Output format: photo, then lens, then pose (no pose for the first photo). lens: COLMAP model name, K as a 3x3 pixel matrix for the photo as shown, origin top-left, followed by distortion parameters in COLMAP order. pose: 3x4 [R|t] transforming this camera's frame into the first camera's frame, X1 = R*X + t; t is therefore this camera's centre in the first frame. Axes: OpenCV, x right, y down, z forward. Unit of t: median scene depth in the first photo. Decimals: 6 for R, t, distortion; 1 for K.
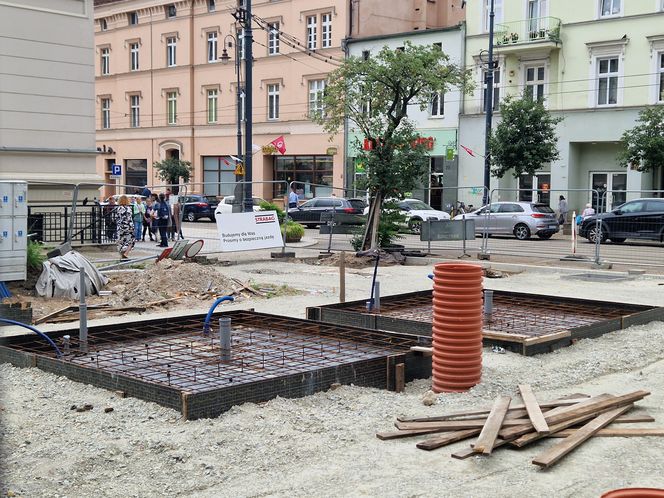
lens RADIAL K [[969.0, 0, 342.6], [0, 969.0, 248.6], [0, 0, 1]] dist [0.061076, -0.088910]
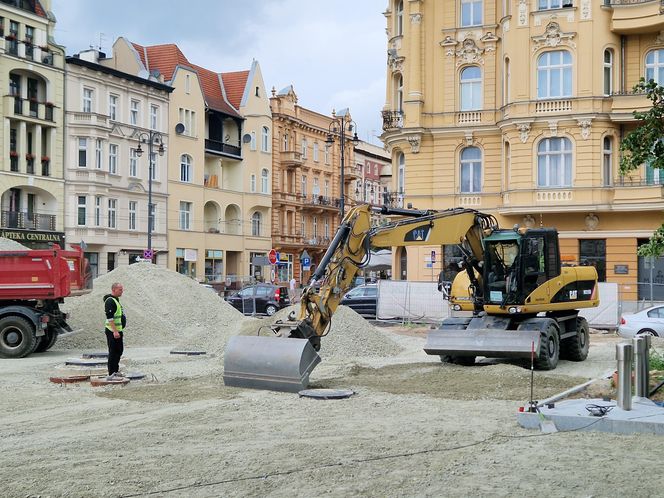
lens RADIAL K [[969.0, 0, 342.6], [0, 969.0, 248.6], [0, 0, 1]] dist [0.061076, -0.088910]
pose [[-0.298725, 0.031669, 0.953814, -1.376046], [0.046145, 0.998760, -0.018709, -0.072132], [-0.953223, 0.038425, -0.299816, 1.170833]]
